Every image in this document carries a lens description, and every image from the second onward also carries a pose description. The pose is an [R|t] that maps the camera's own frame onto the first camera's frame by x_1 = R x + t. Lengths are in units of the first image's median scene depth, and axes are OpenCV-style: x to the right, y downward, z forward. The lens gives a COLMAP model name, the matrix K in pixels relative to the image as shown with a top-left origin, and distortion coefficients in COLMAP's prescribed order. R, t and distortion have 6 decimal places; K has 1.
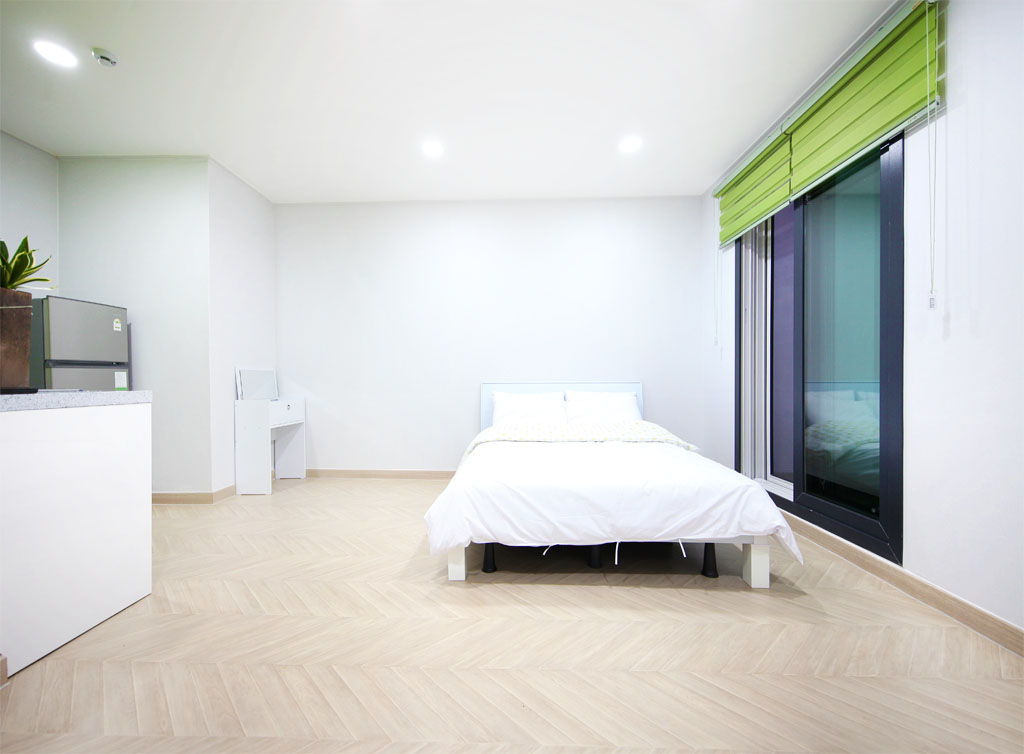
lens RADIAL K [[434.0, 0, 512.0], [0, 434.0, 377.0], [0, 0, 1]] dist [0.004534, -0.000024]
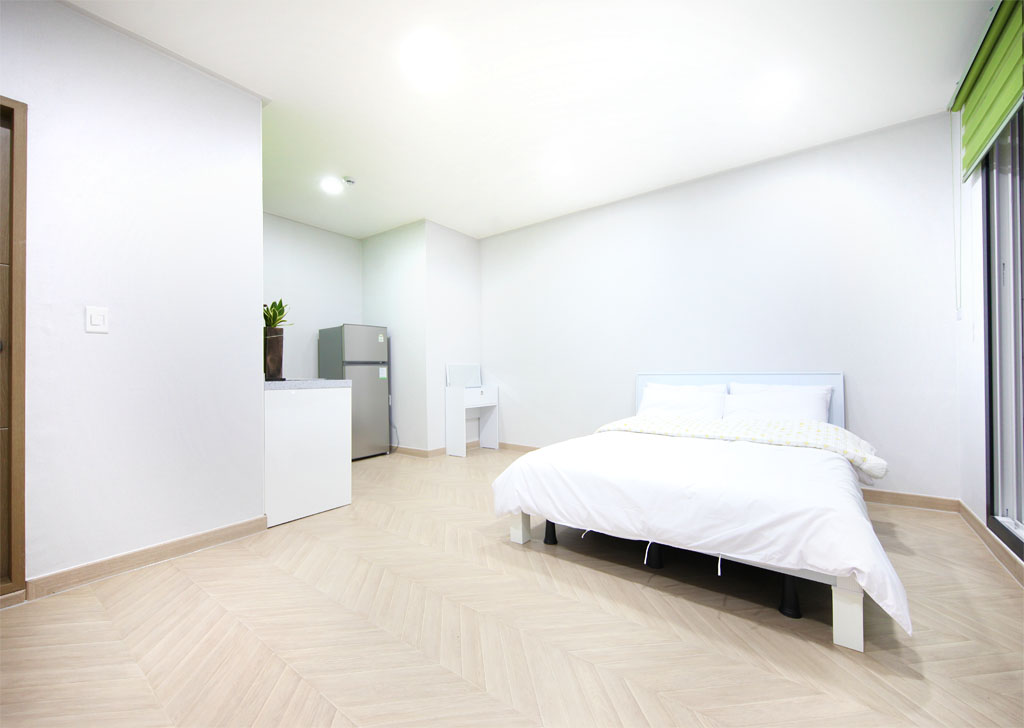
lens RADIAL K [[411.3, 0, 512.0], [0, 411.3, 364.0], [0, 0, 1]] dist [-0.001230, -0.000355]
pose [[0.813580, -0.015226, -0.581253, 0.516299], [0.010026, 0.999876, -0.012159, -0.003053], [0.581366, 0.004065, 0.813632, 0.082666]]
